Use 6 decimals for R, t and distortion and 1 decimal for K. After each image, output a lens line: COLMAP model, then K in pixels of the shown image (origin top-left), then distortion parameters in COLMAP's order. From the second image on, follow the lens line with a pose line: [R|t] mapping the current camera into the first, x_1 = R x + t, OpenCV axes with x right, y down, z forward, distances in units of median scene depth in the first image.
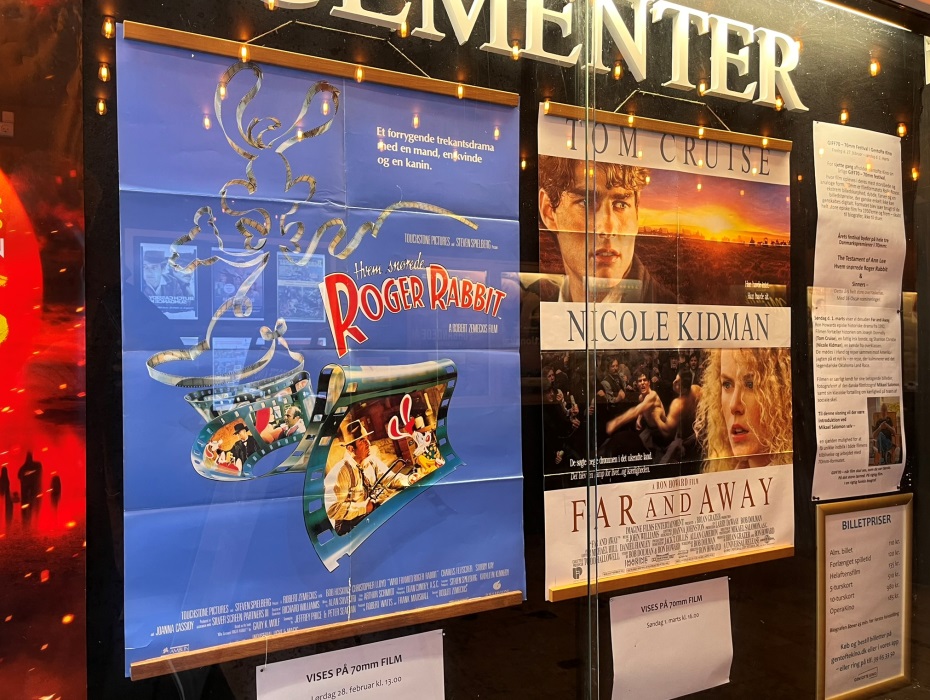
lens RADIAL K [[724.3, 0, 464.4], [0, 724.3, 360.6], [0, 0, 1]] dist [0.064371, -0.088881]
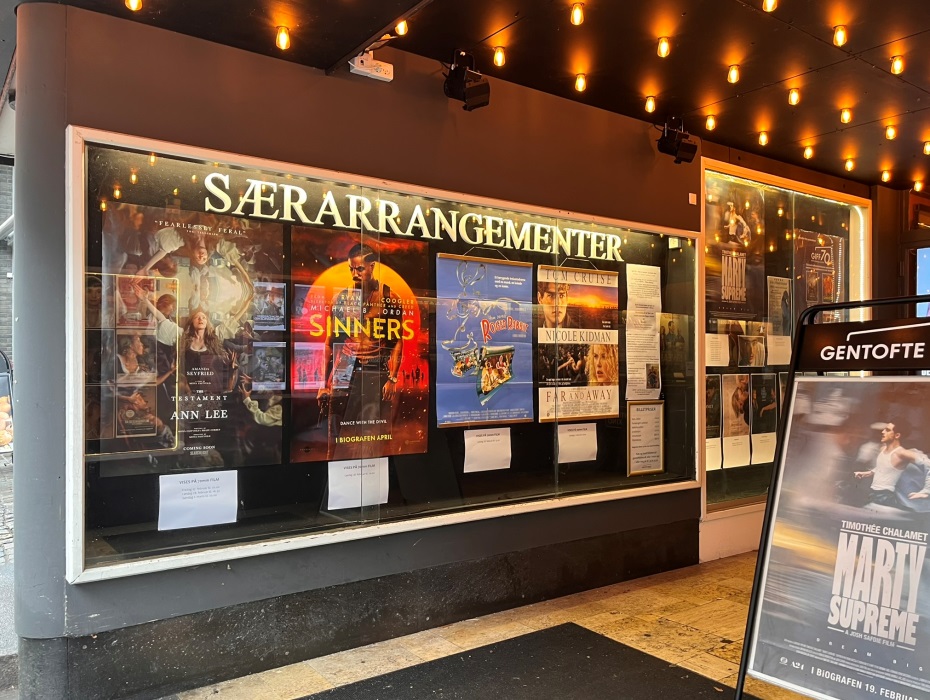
lens RADIAL K [[753.6, 0, 512.4], [0, 753.6, 364.0], [0, 0, 1]] dist [0.065995, -0.080601]
pose [[0.980772, 0.007994, 0.194996, -0.590202], [-0.006485, 0.999944, -0.008373, 0.096156], [-0.195052, 0.006947, 0.980768, -2.012766]]
